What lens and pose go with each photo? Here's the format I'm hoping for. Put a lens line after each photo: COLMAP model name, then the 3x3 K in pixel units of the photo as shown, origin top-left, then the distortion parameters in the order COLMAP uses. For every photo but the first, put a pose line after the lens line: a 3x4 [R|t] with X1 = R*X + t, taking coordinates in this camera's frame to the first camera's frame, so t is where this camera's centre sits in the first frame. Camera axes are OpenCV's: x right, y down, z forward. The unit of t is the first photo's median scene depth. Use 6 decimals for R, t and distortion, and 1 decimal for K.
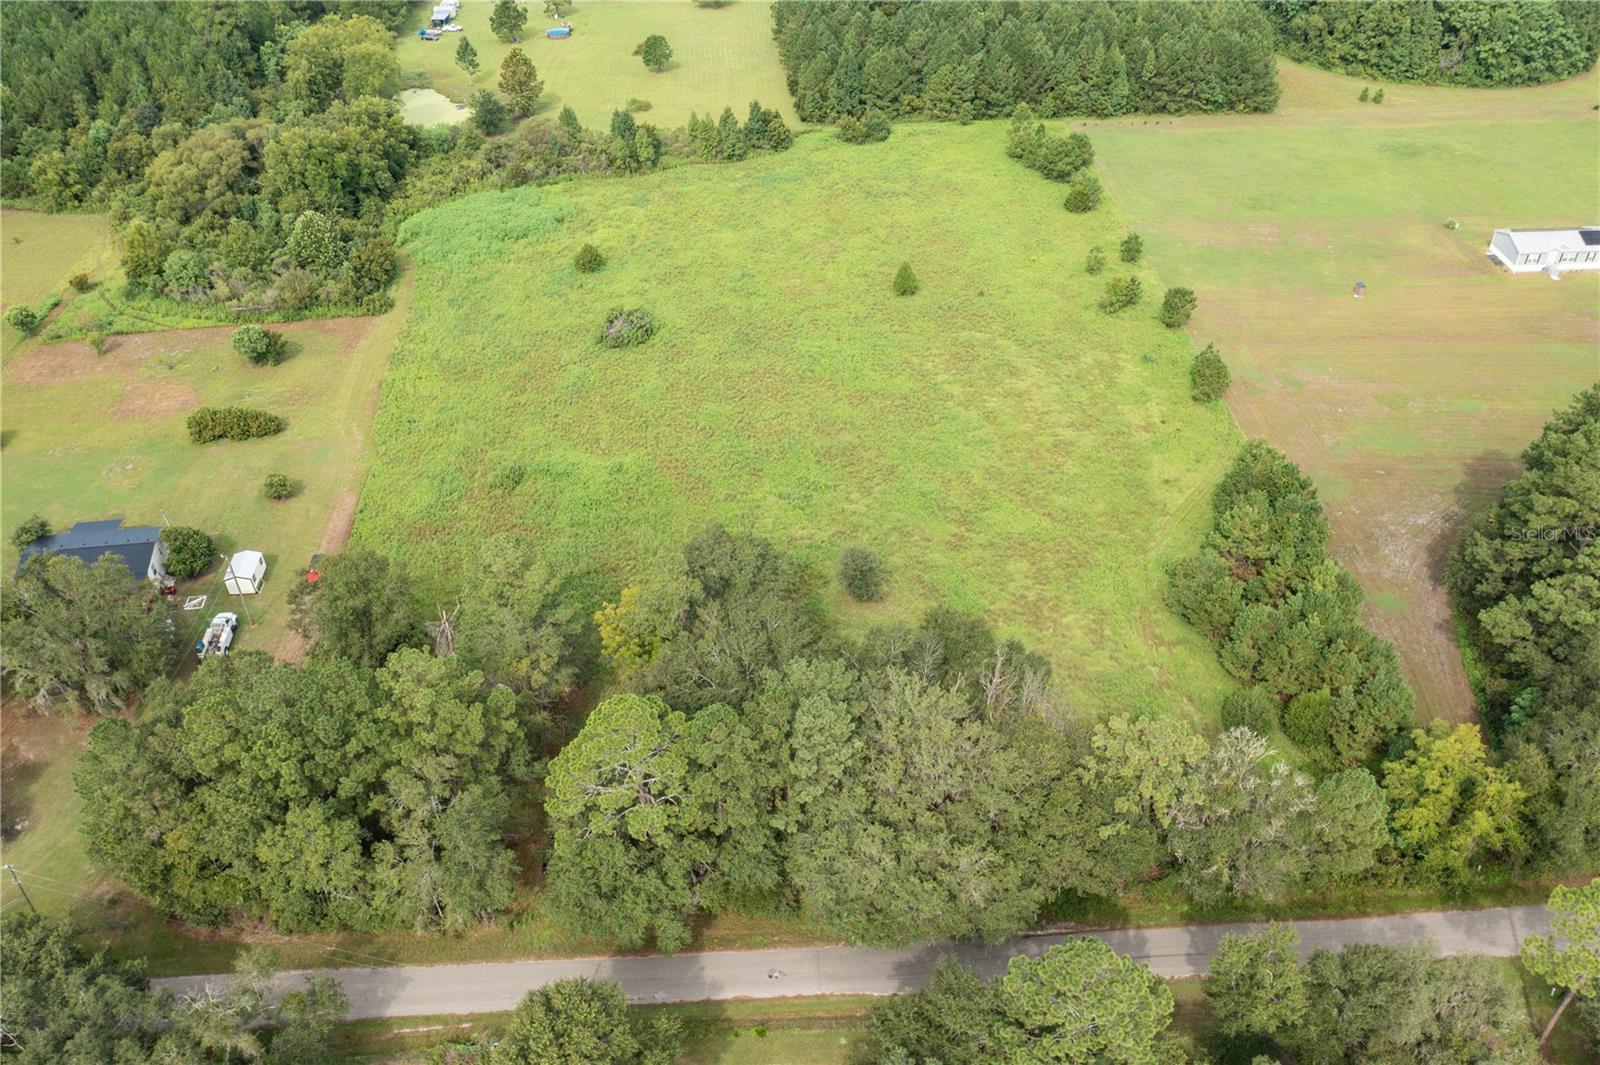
lens RADIAL K [[1265.2, 0, 796.5], [0, 1265.2, 510.7], [0, 0, 1]] dist [-0.027209, 0.012498]
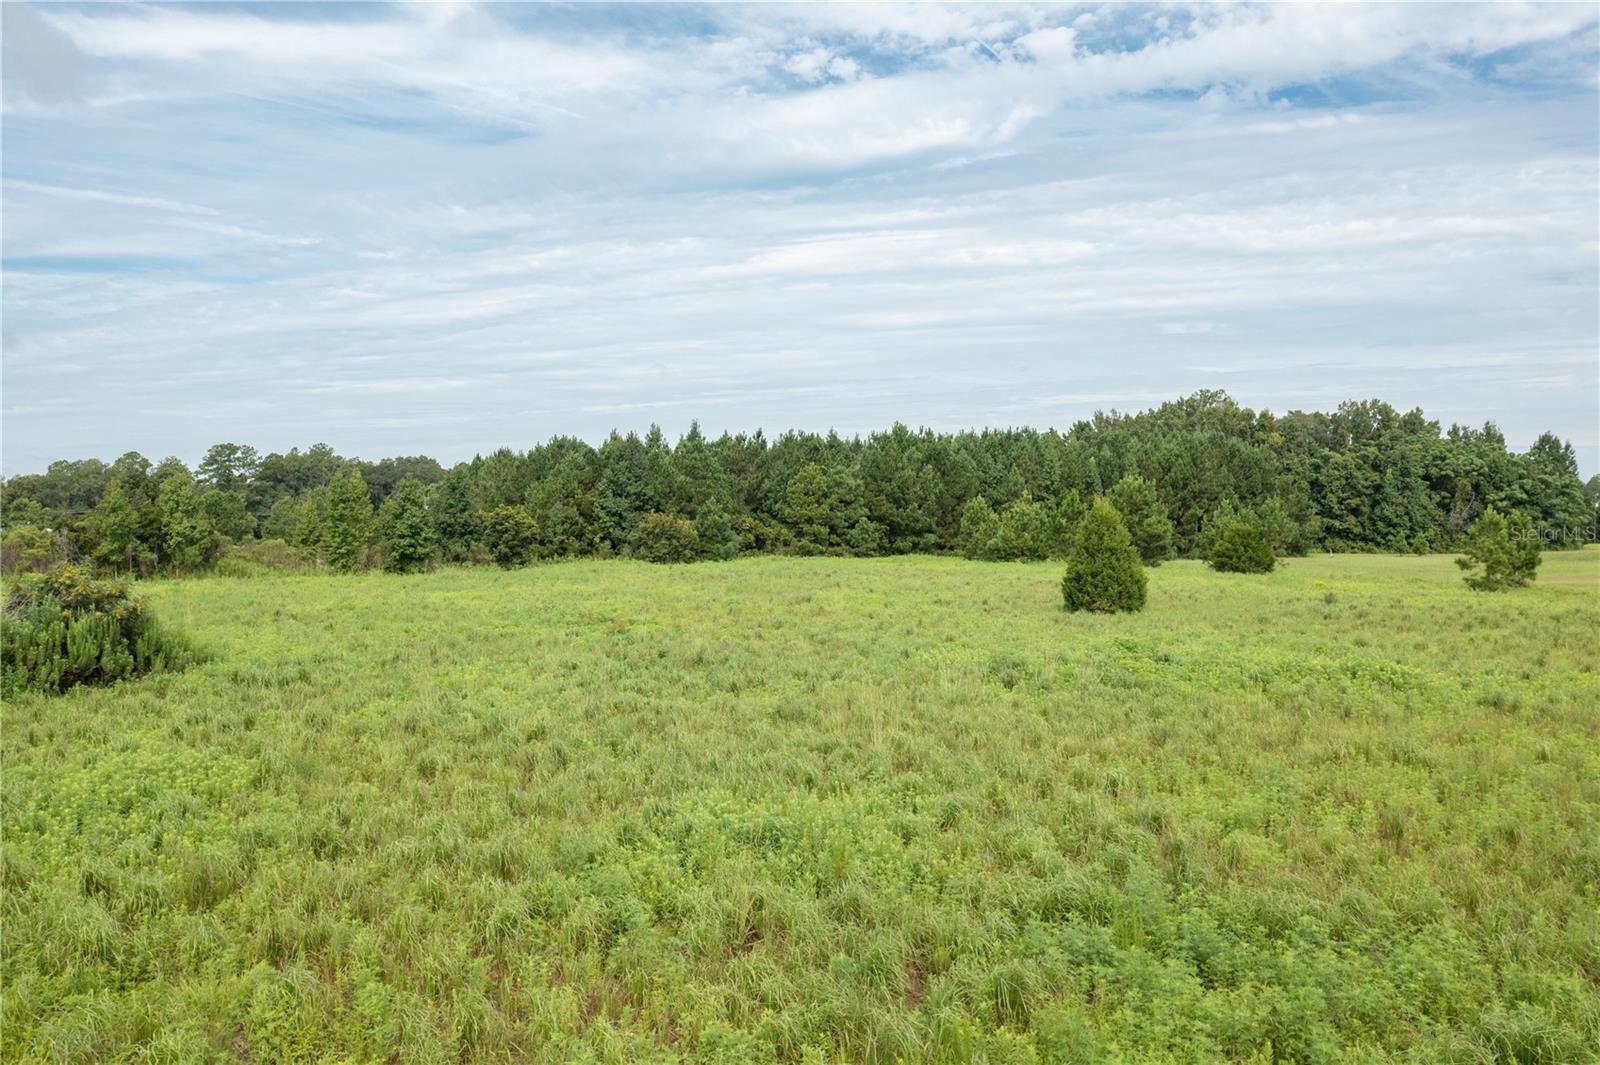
lens RADIAL K [[1265.2, 0, 796.5], [0, 1265.2, 510.7], [0, 0, 1]] dist [-0.027209, 0.012498]
pose [[0.942659, 0.019700, 0.333176, -0.071118], [0.187951, 0.793590, -0.578696, -0.028382], [-0.275806, 0.608134, 0.744382, 0.656004]]
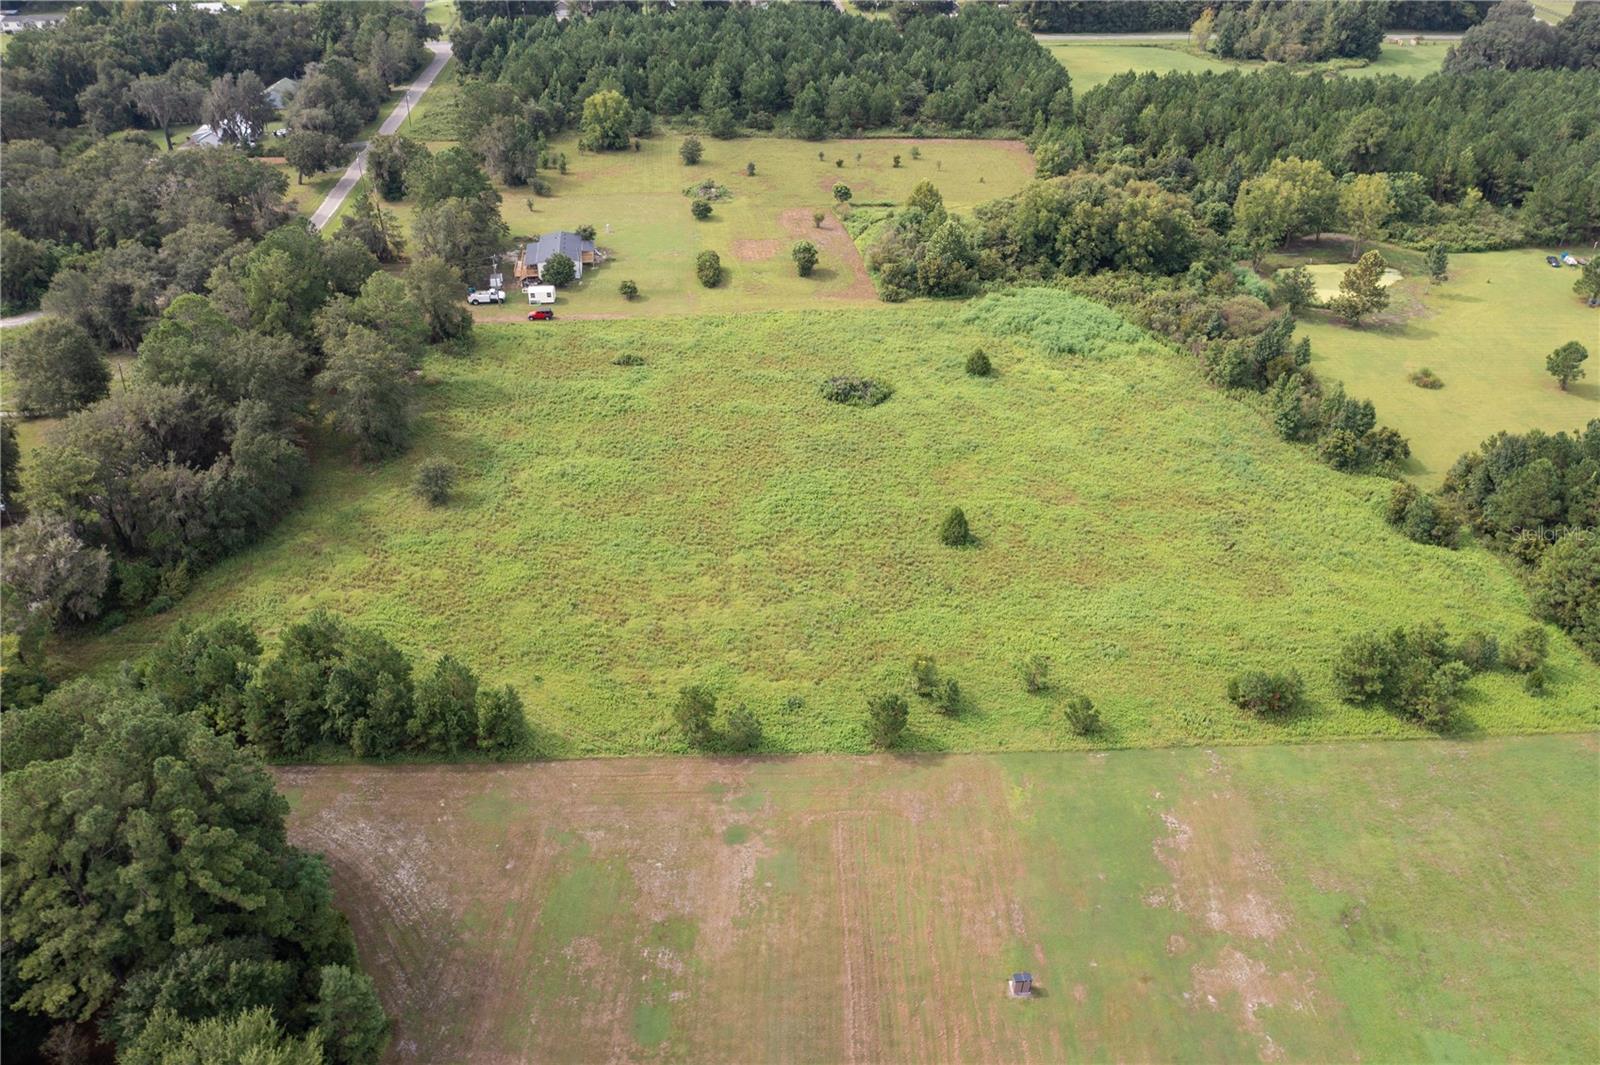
lens RADIAL K [[1265.2, 0, 796.5], [0, 1265.2, 510.7], [0, 0, 1]] dist [-0.027209, 0.012498]
pose [[0.010856, 0.552001, -0.833773, 0.663312], [-0.617848, 0.659312, 0.428454, -0.409663], [0.786223, 0.510493, 0.348210, 0.510524]]
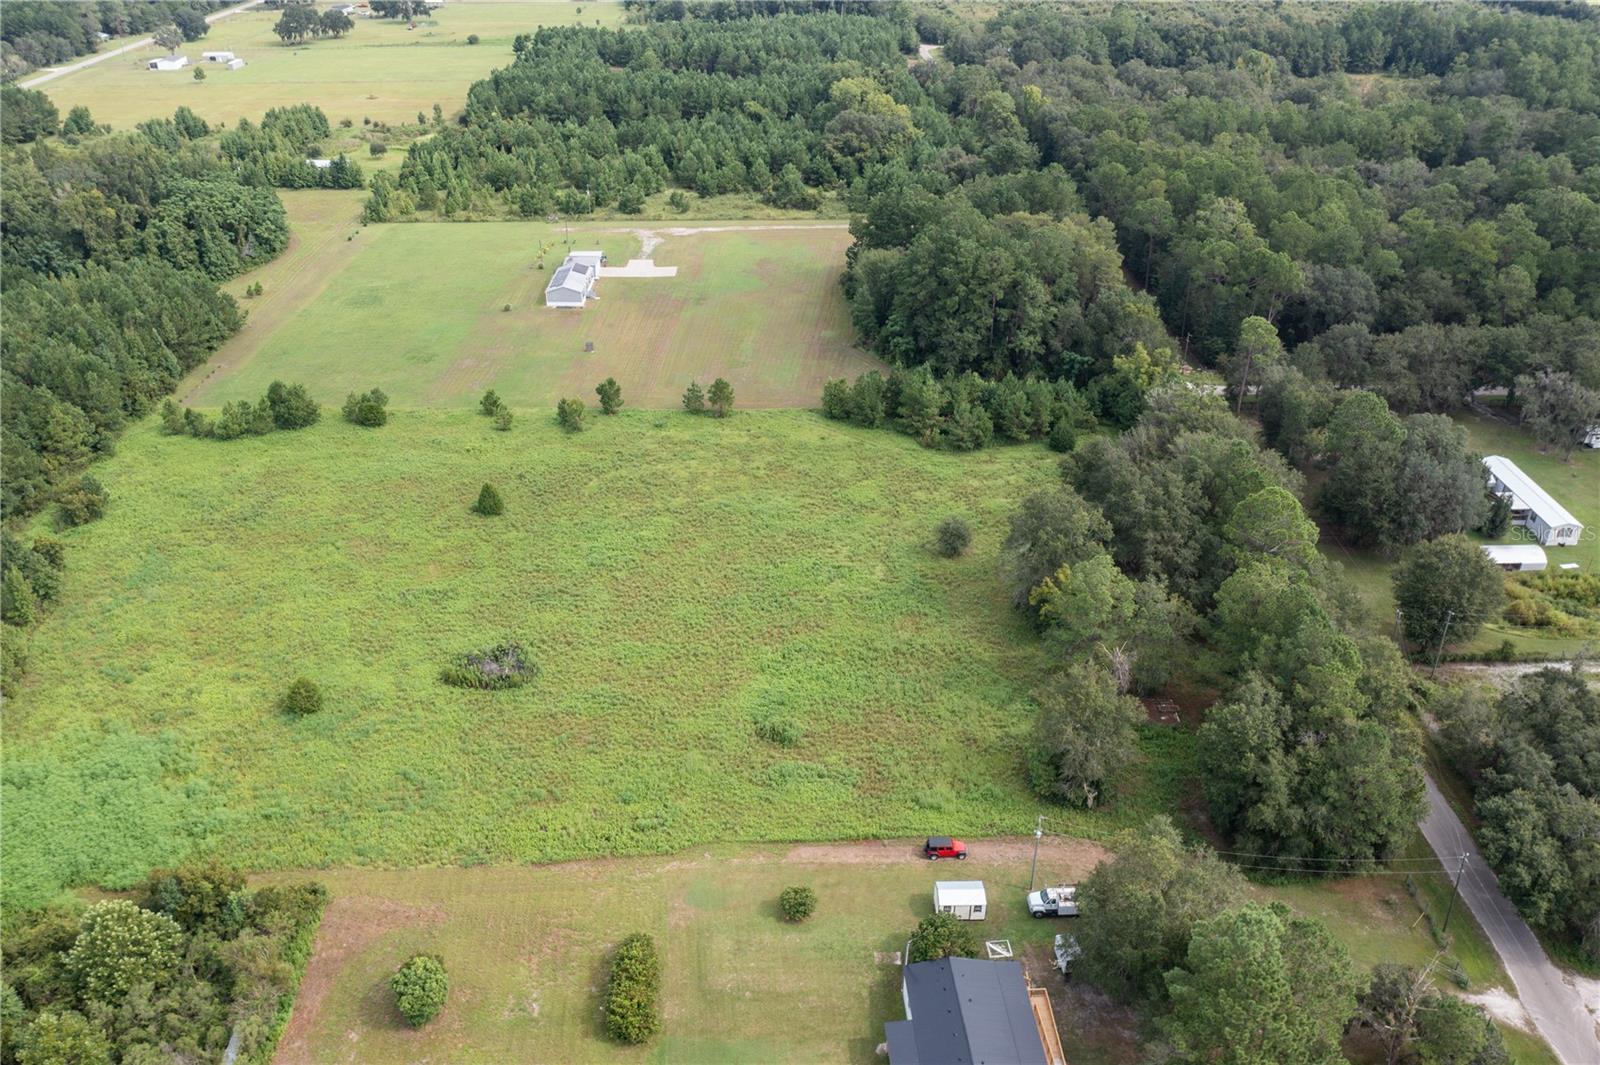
lens RADIAL K [[1265.2, 0, 796.5], [0, 1265.2, 510.7], [0, 0, 1]] dist [-0.027209, 0.012498]
pose [[0.051019, -0.460510, 0.886187, -0.663641], [0.609515, 0.717278, 0.337645, -0.306890], [-0.791131, 0.522919, 0.317282, 0.412239]]
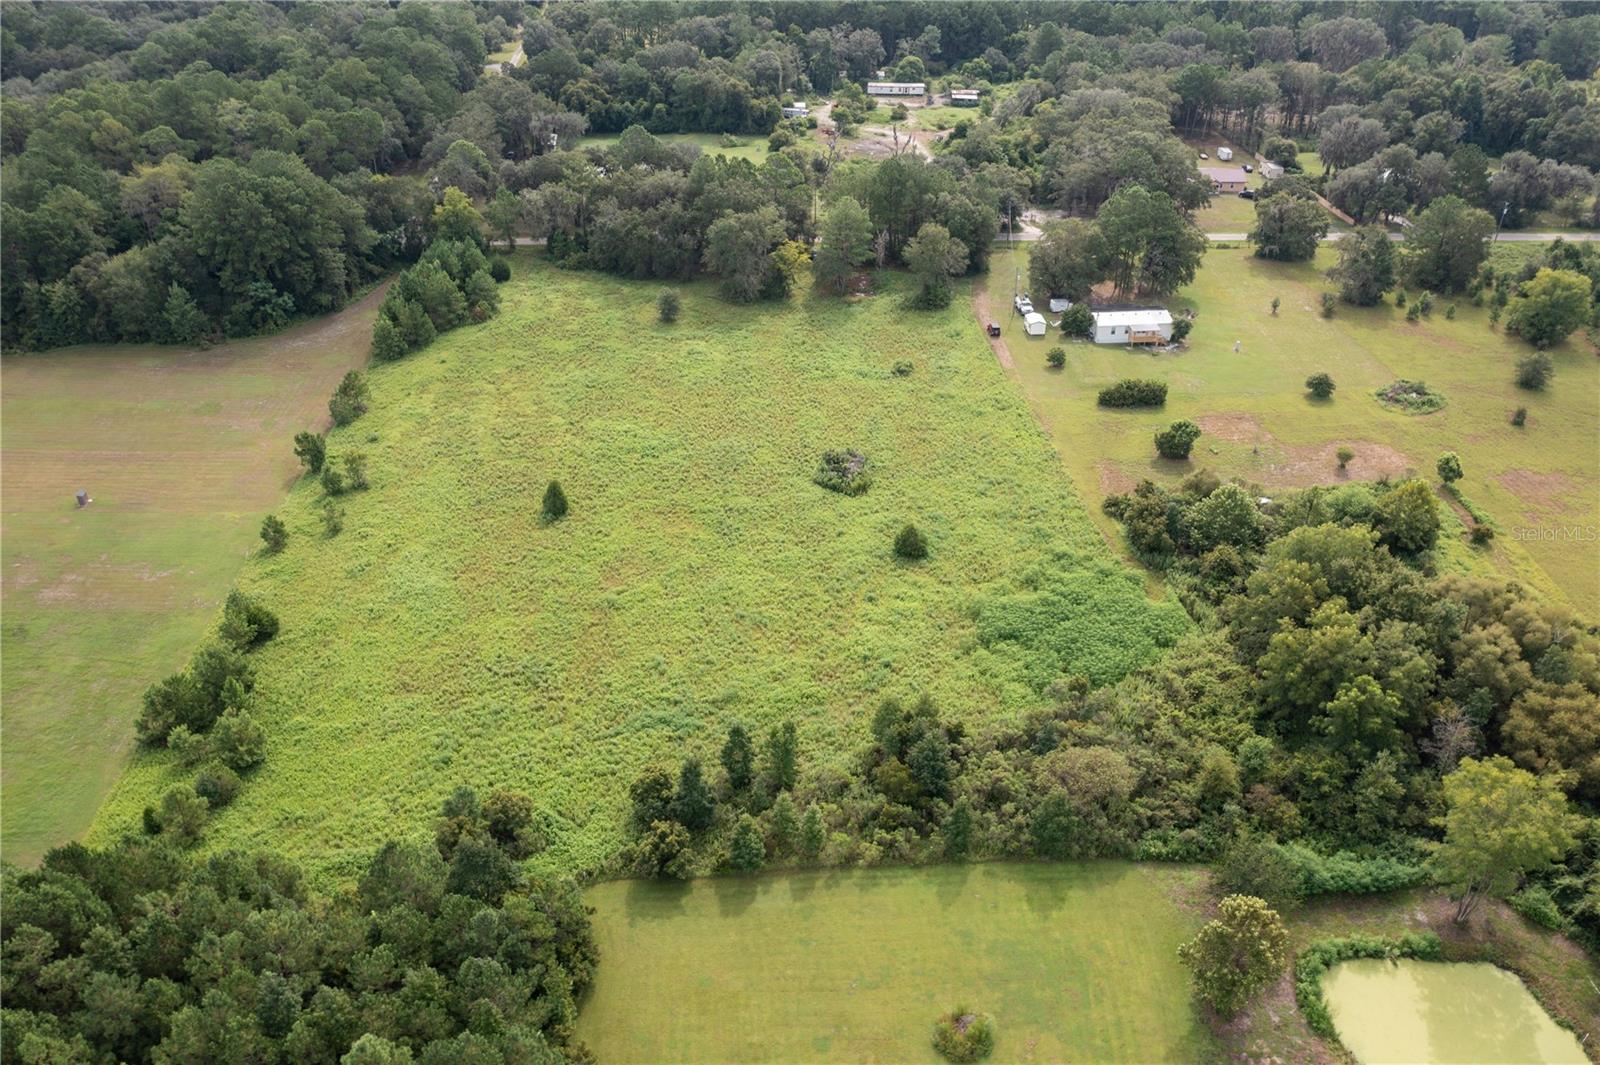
lens RADIAL K [[1265.2, 0, 796.5], [0, 1265.2, 510.7], [0, 0, 1]] dist [-0.027209, 0.012498]
pose [[-0.999960, 0.007326, 0.005036, -0.079738], [0.007314, 0.355965, 0.934471, -0.873877], [0.005053, 0.934470, -0.356005, 1.118020]]
